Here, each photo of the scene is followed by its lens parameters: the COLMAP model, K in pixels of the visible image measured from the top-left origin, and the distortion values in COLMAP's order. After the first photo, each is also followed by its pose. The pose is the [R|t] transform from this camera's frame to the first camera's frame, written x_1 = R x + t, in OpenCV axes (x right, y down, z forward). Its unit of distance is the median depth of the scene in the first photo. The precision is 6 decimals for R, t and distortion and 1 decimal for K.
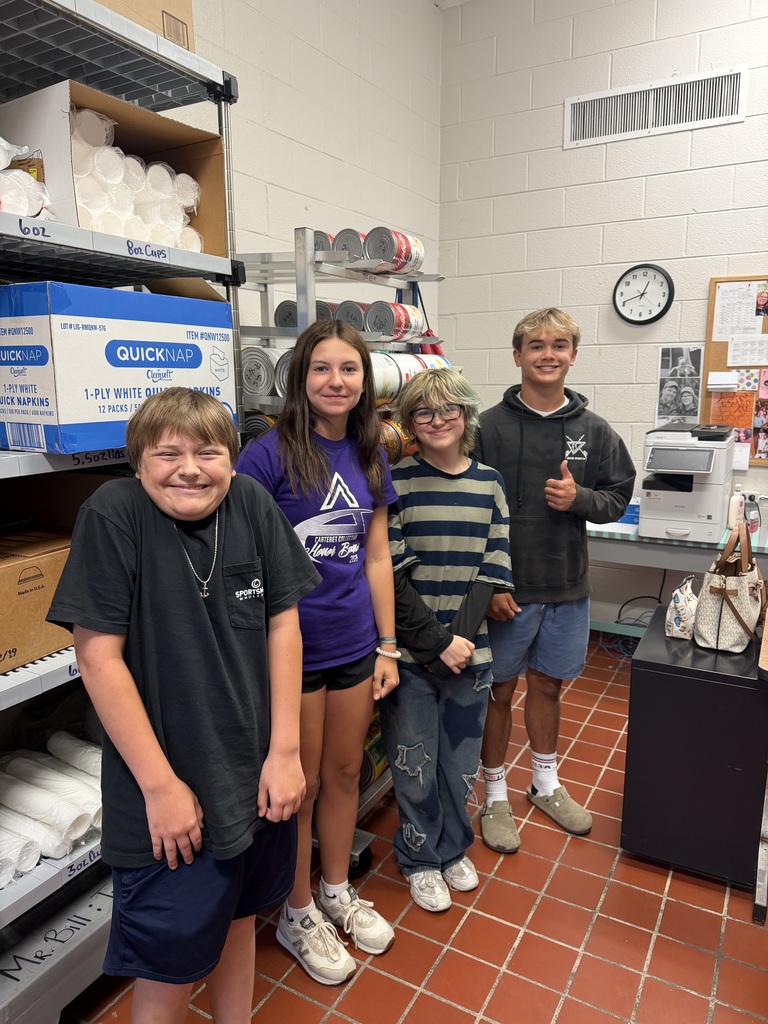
lens RADIAL K [[727.3, 0, 382.2], [0, 727.3, 516.4], [0, 0, 1]] dist [0.004091, -0.017677]
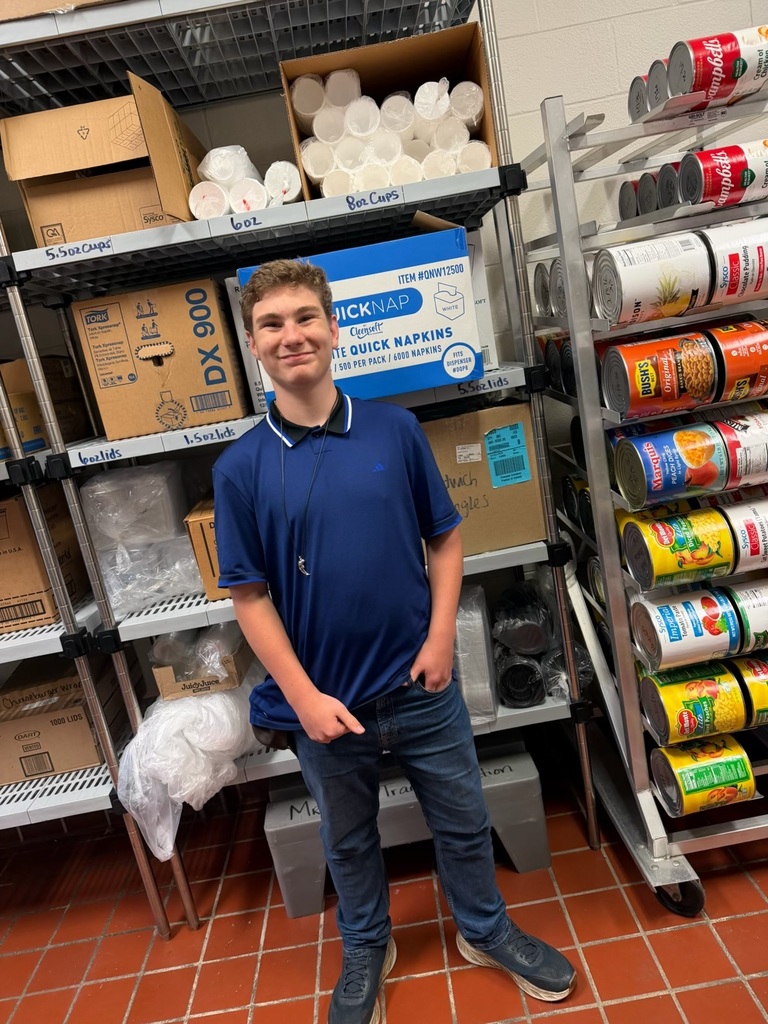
lens RADIAL K [[719.8, 0, 385.7], [0, 719.8, 517.7], [0, 0, 1]] dist [0.097315, -0.171272]
pose [[0.520874, 0.114328, -0.845943, 0.390591], [0.013785, 0.989735, 0.142249, -0.051384], [0.853522, -0.085755, 0.513951, 0.316171]]
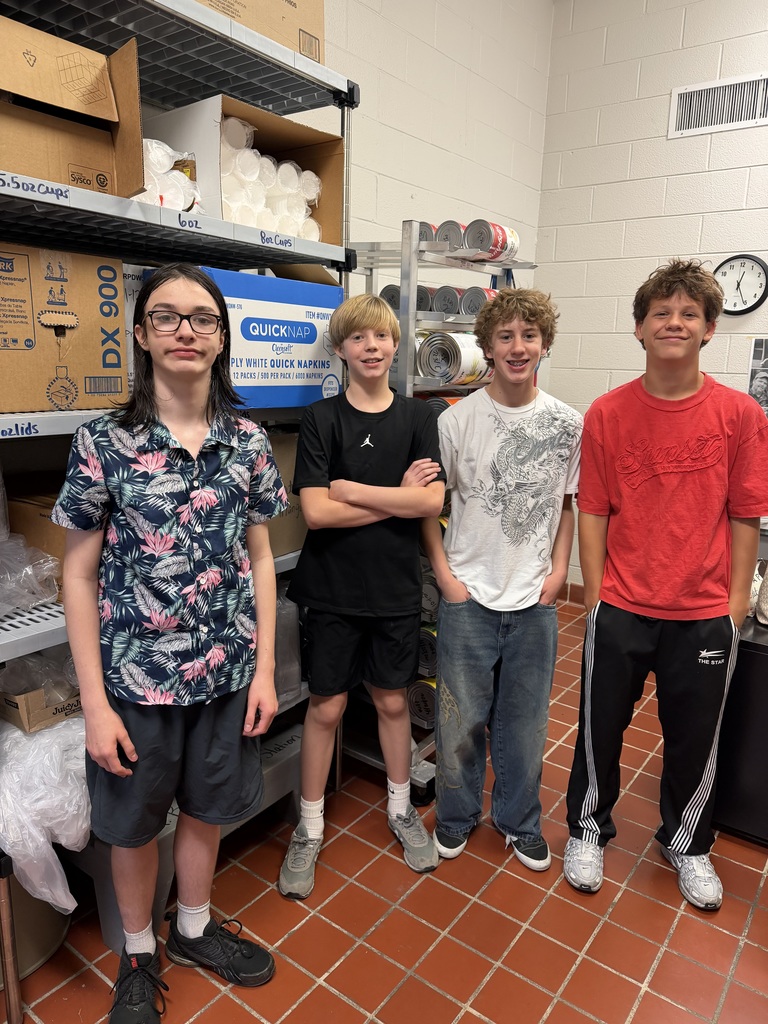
lens RADIAL K [[720.6, 0, 381.3], [0, 720.6, 519.6], [0, 0, 1]] dist [0.050372, -0.094194]
pose [[0.991584, 0.059551, -0.114958, 0.002295], [-0.056205, 0.997902, 0.032138, 0.023018], [0.116631, -0.025406, 0.992850, -0.097033]]
